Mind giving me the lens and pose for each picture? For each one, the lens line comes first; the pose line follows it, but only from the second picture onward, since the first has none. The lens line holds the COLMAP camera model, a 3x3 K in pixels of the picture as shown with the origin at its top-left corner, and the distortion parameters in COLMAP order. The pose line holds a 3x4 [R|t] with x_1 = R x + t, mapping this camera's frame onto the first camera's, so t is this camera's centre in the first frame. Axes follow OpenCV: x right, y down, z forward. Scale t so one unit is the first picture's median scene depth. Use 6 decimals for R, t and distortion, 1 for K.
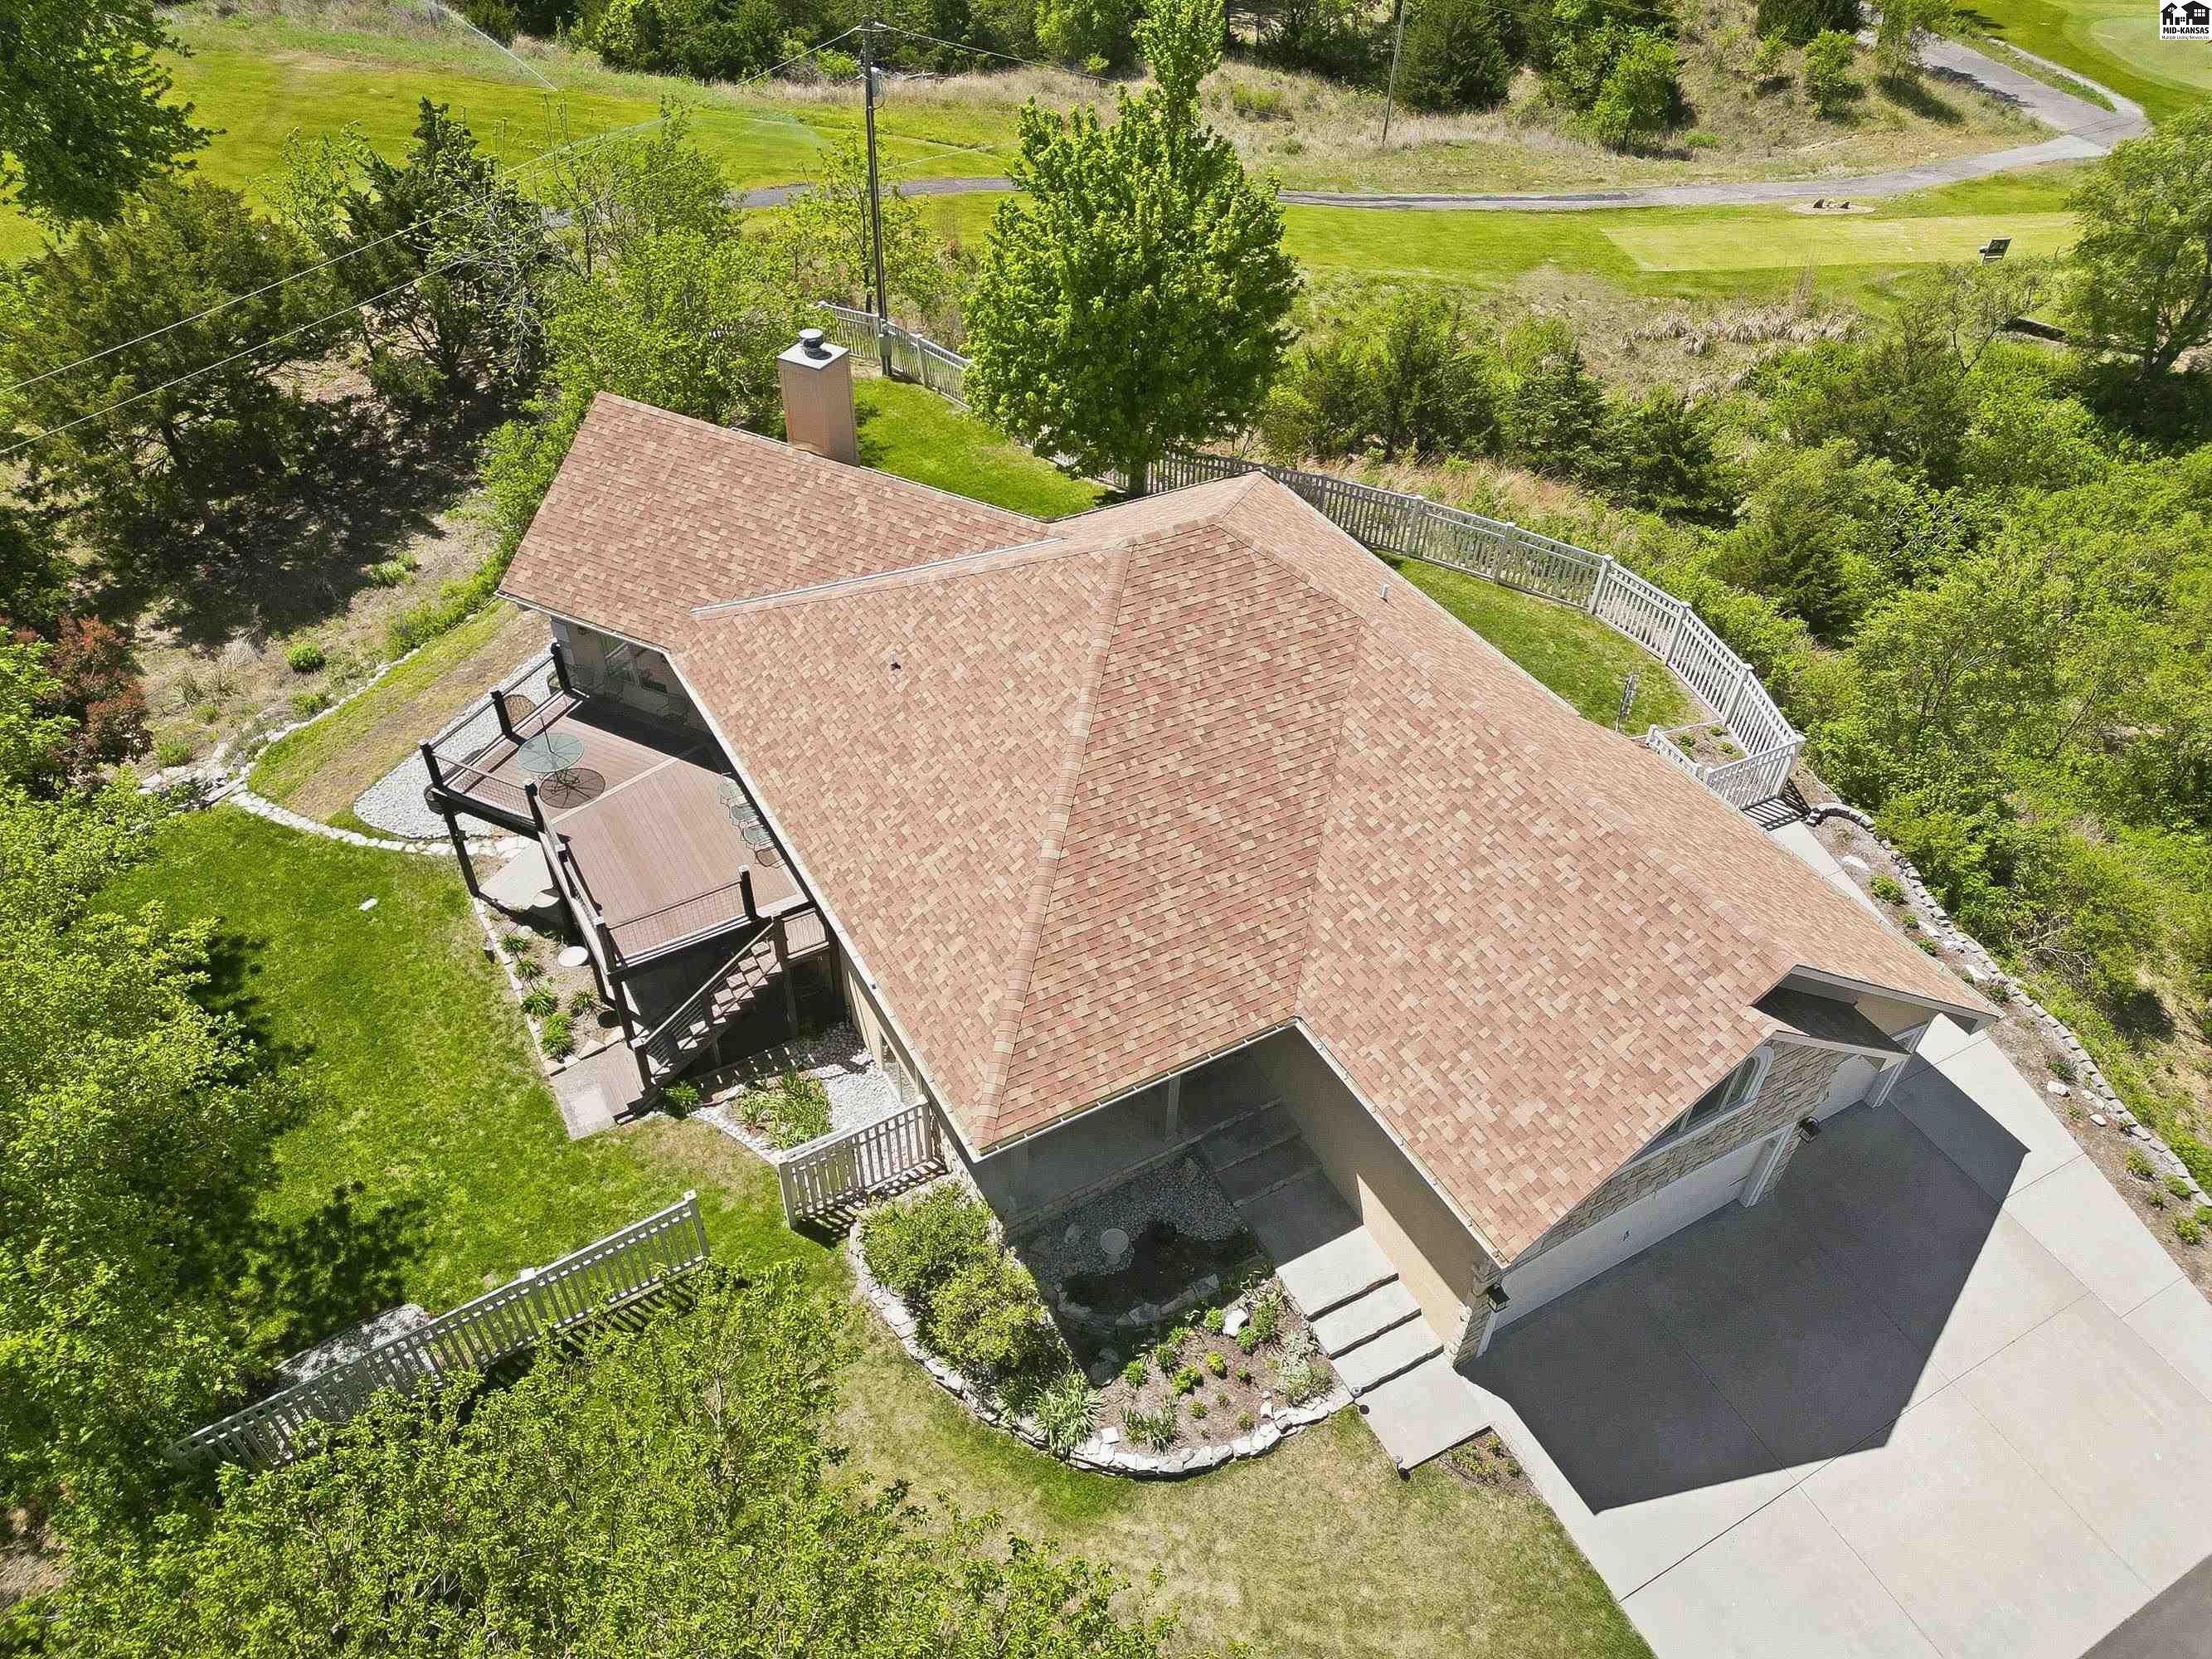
lens RADIAL K [[1579.5, 0, 1110.2], [0, 1579.5, 781.8], [0, 0, 1]] dist [0.037962, -0.000034]
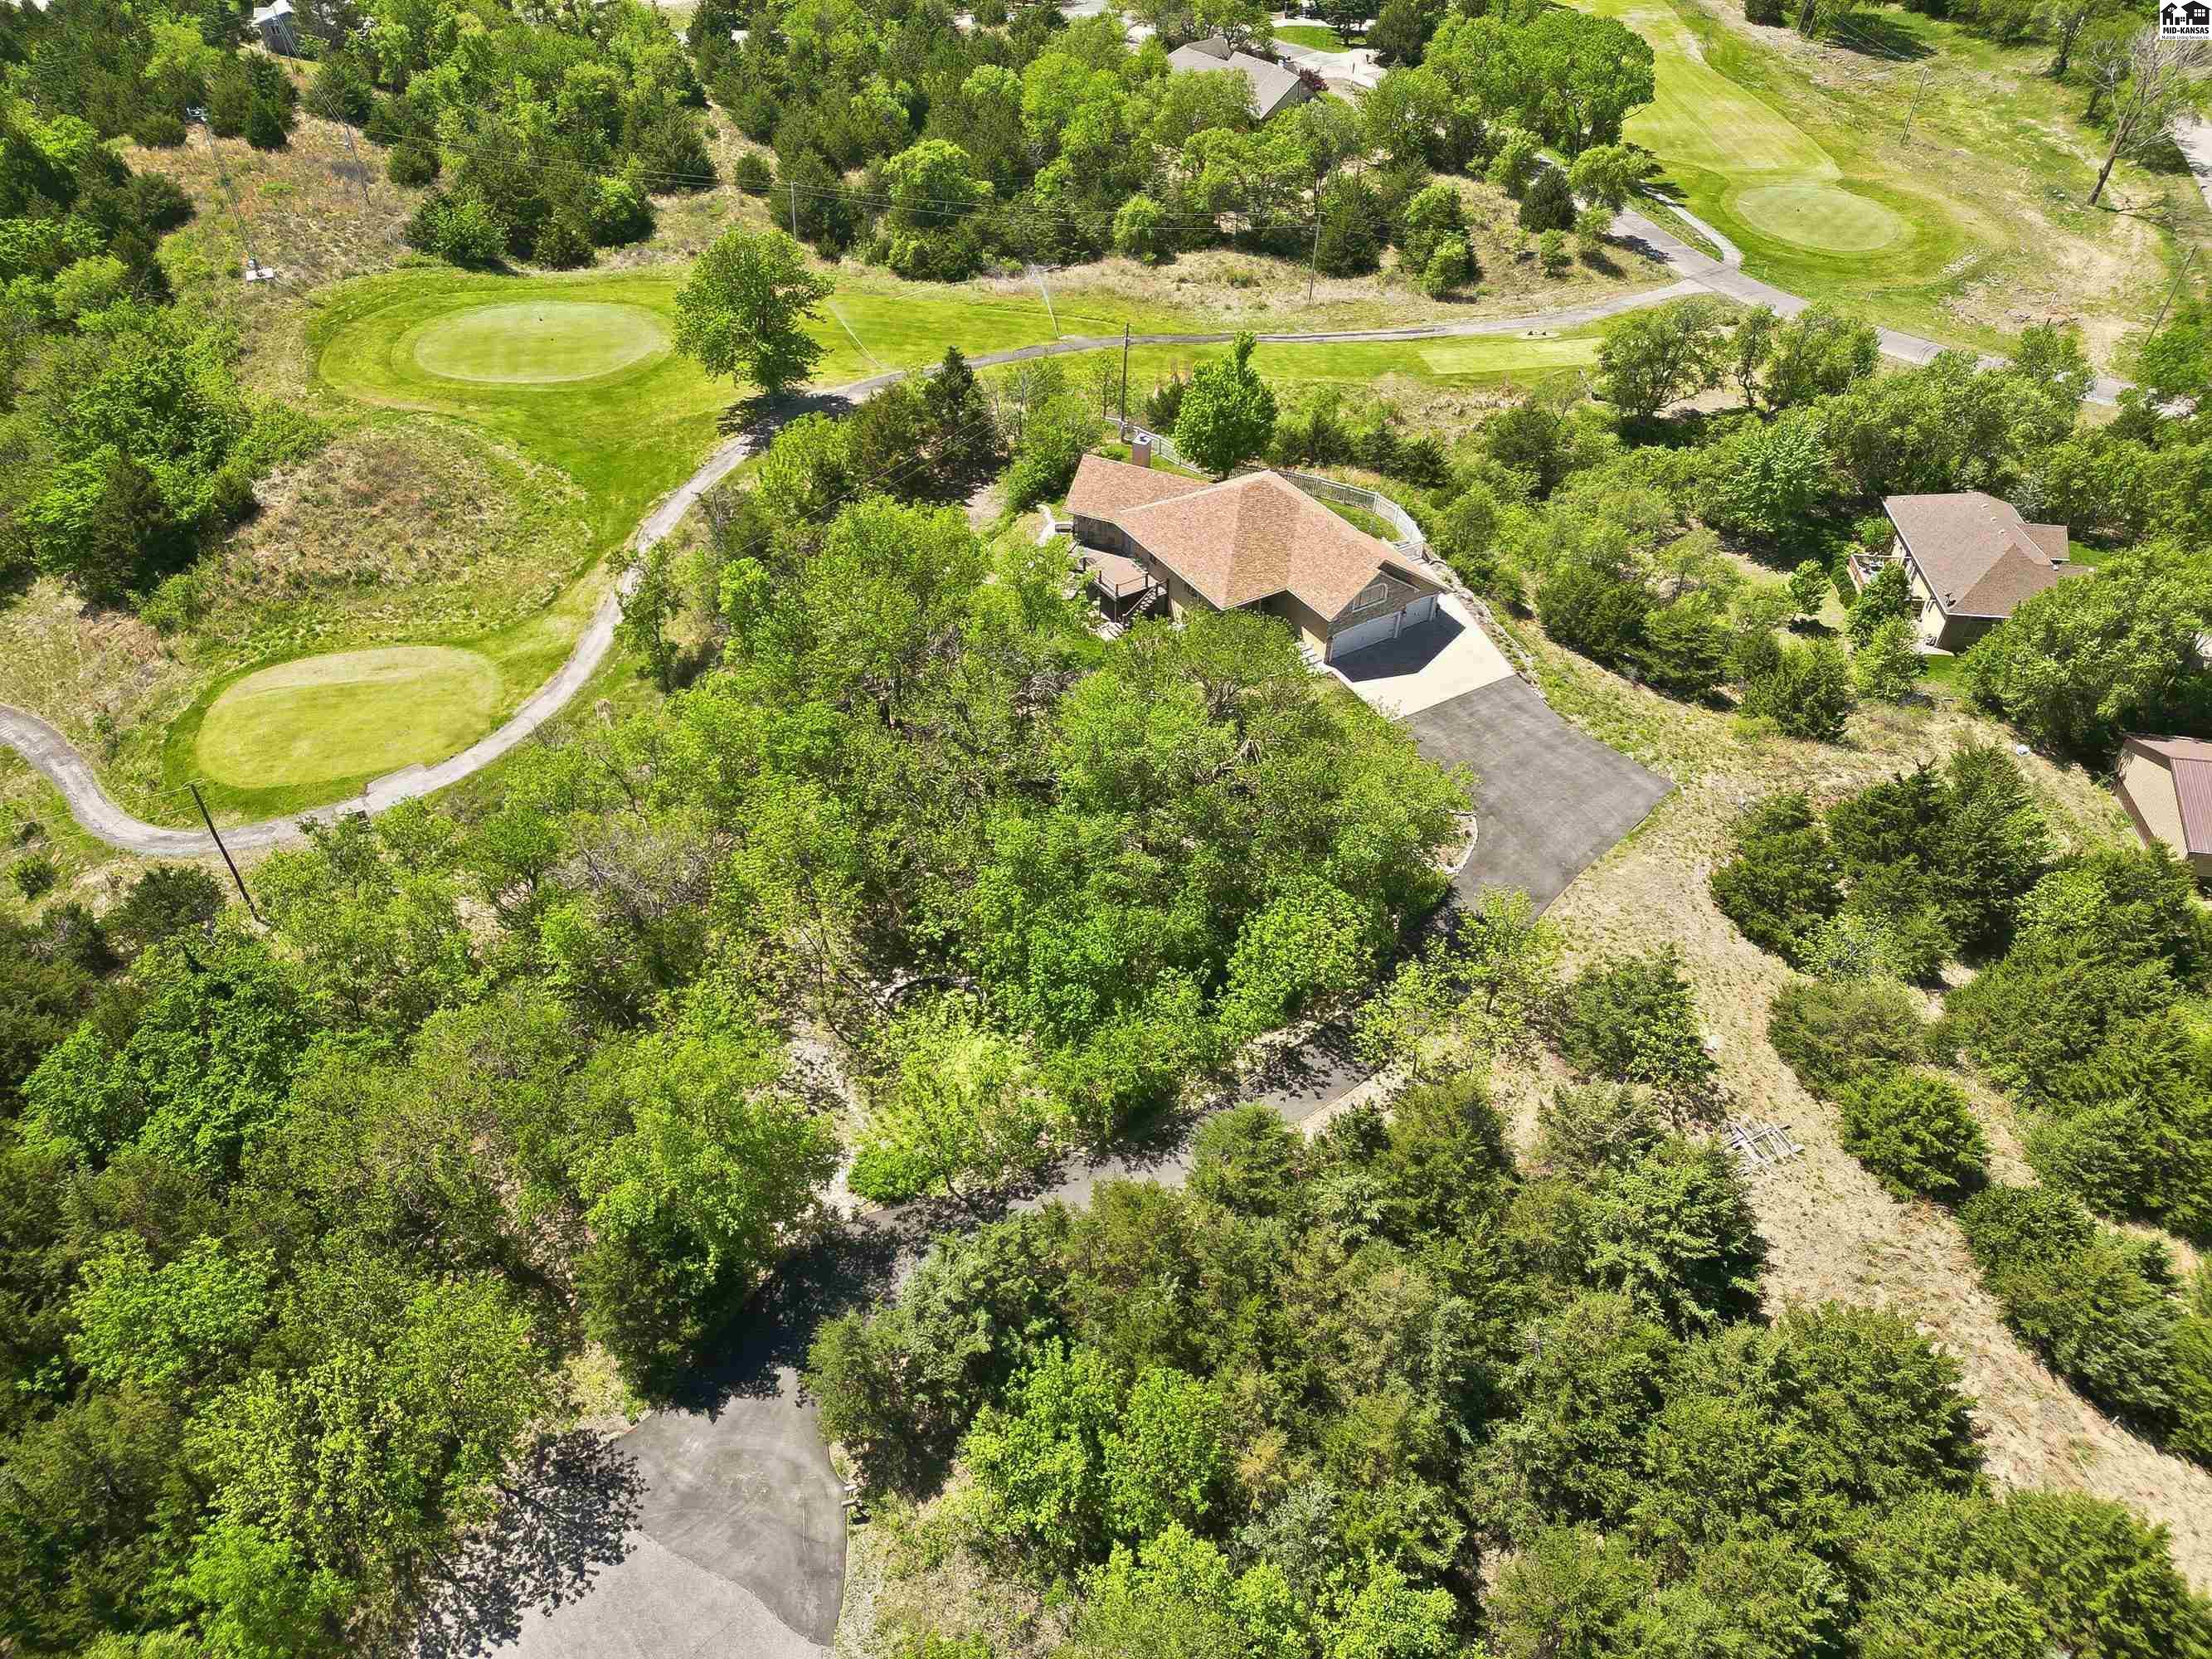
lens RADIAL K [[1525.3, 0, 1106.0], [0, 1525.3, 829.5], [0, 0, 1]] dist [0.078046, -0.068907]
pose [[0.999188, -0.036948, 0.016050, -0.211304], [0.036719, 0.999223, 0.014329, 0.324370], [-0.016567, -0.013728, 0.999769, -1.437302]]
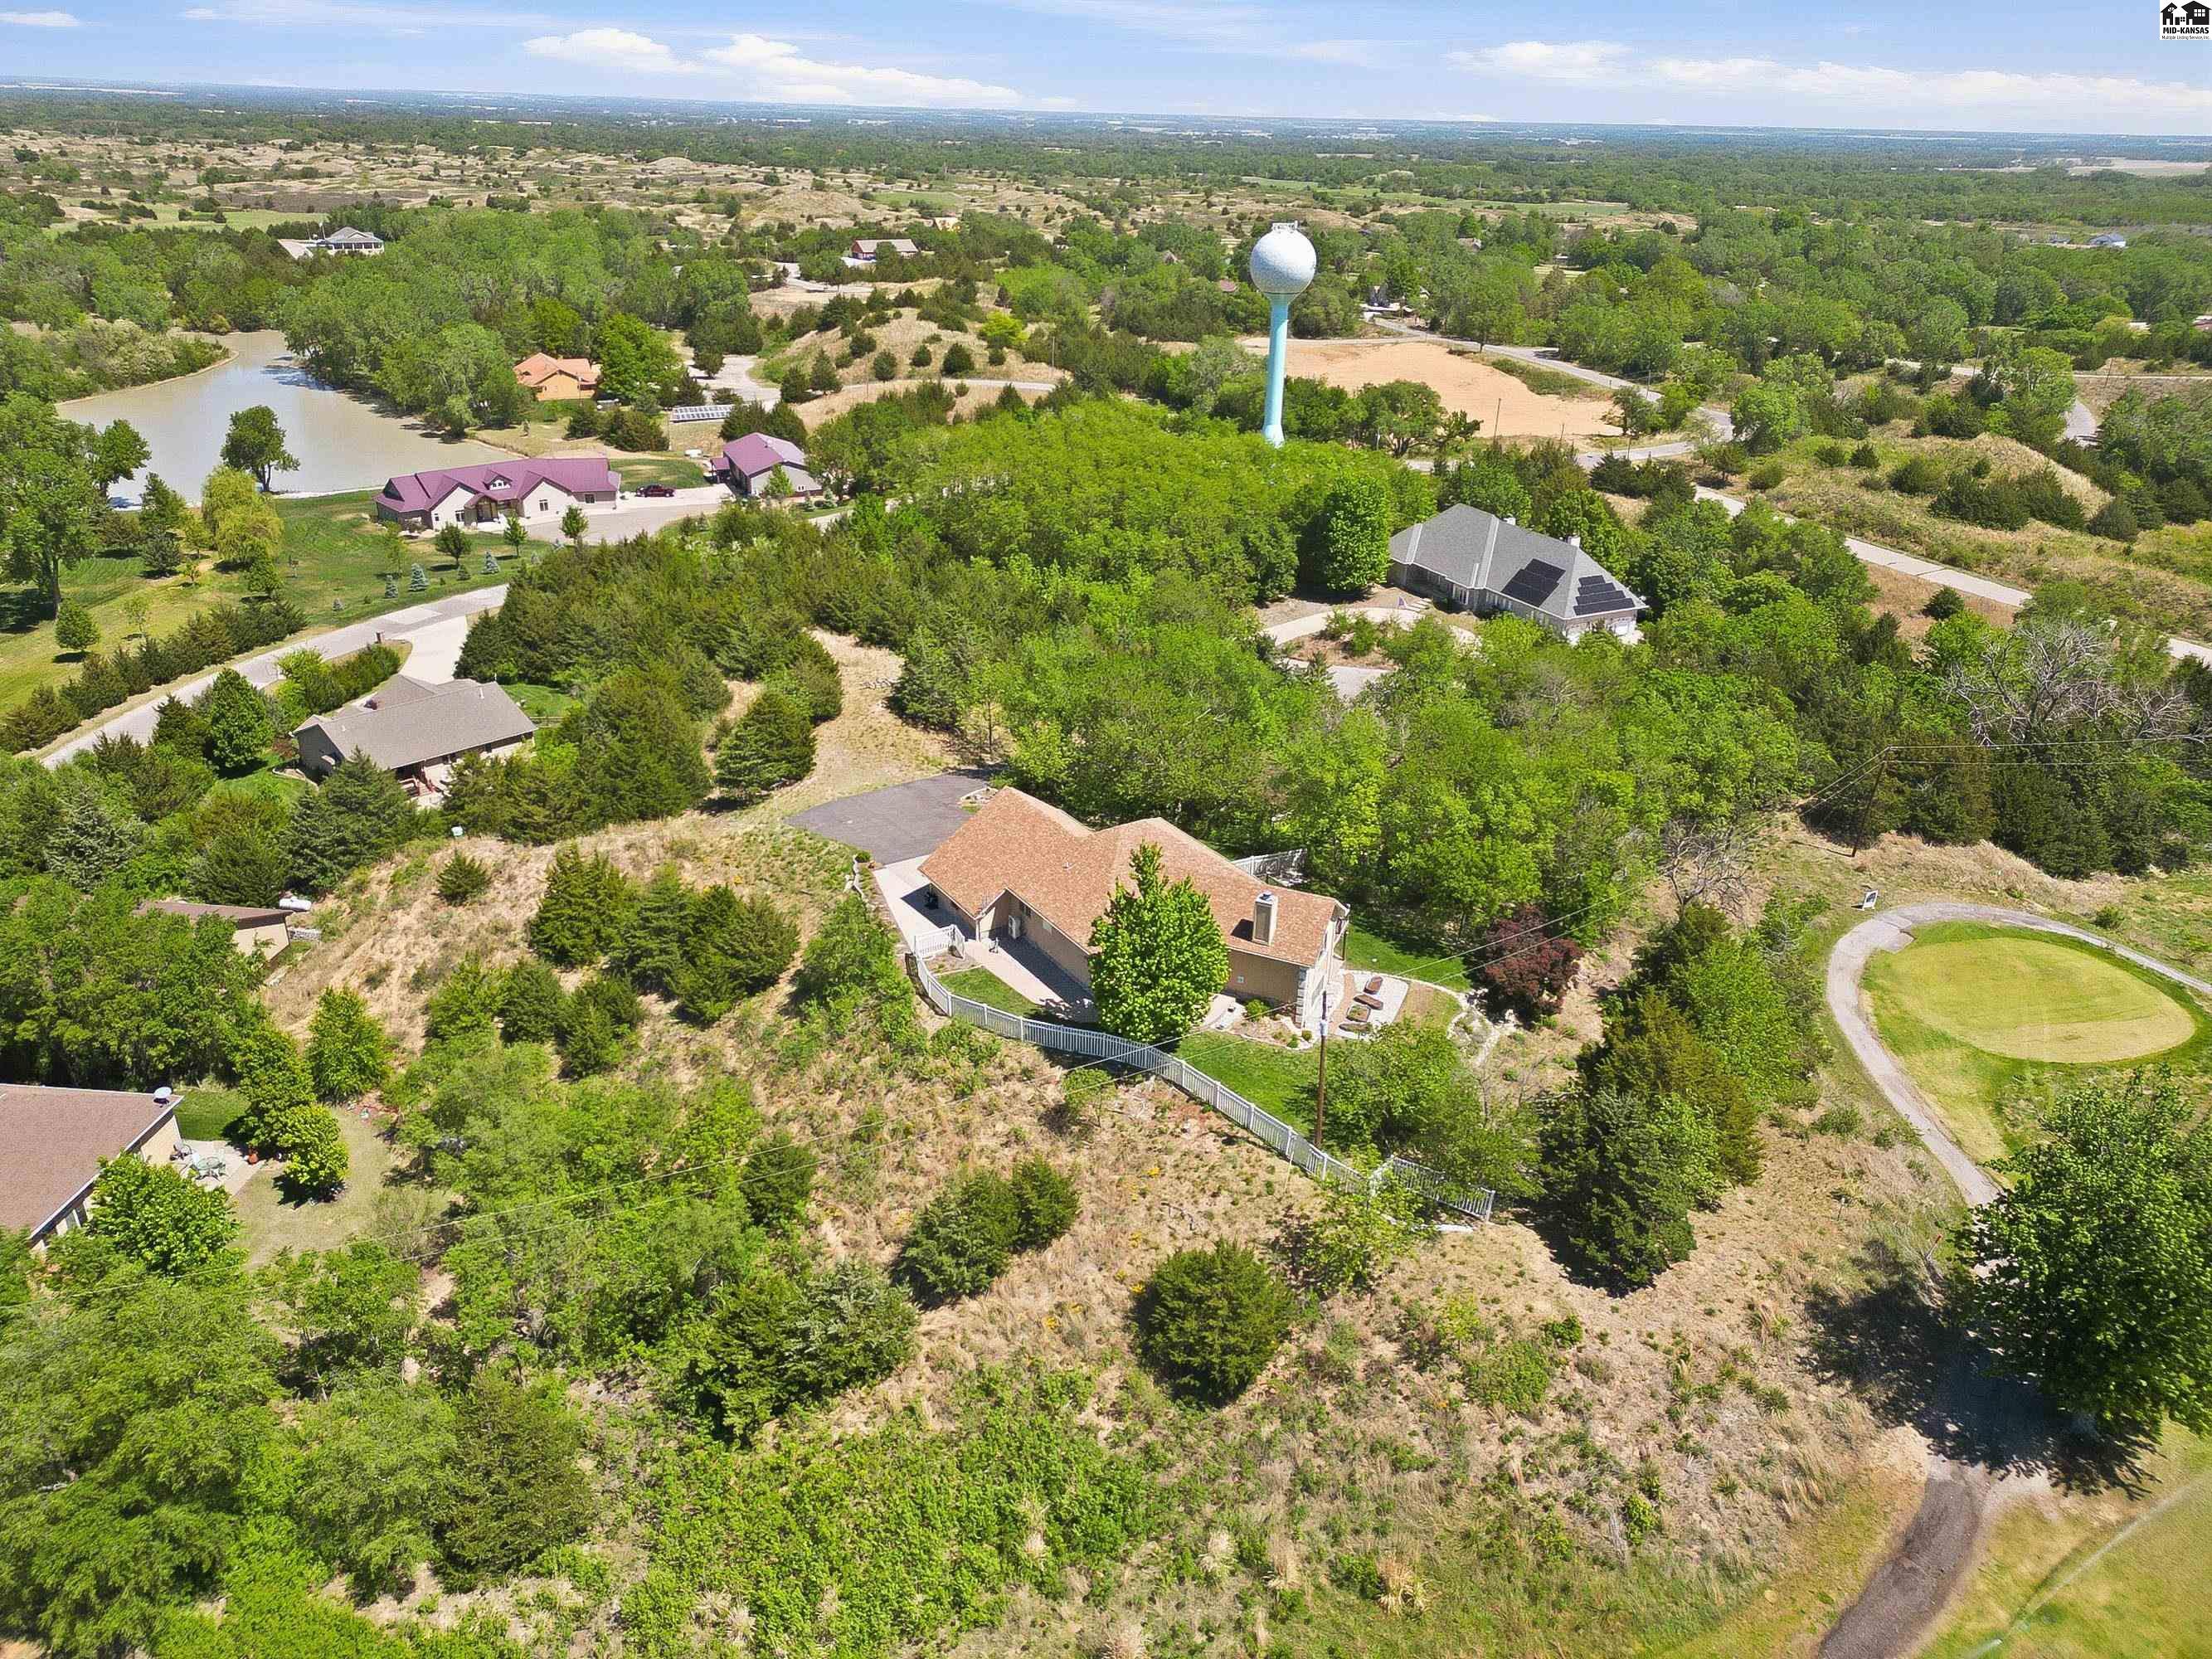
lens RADIAL K [[1541.4, 0, 1106.0], [0, 1541.4, 829.5], [0, 0, 1]] dist [0.148820, -0.281713]
pose [[-0.996044, -0.032211, -0.082820, 0.195274], [-0.088531, 0.440174, 0.893537, -1.628875], [0.007674, 0.897335, -0.441284, 1.260902]]
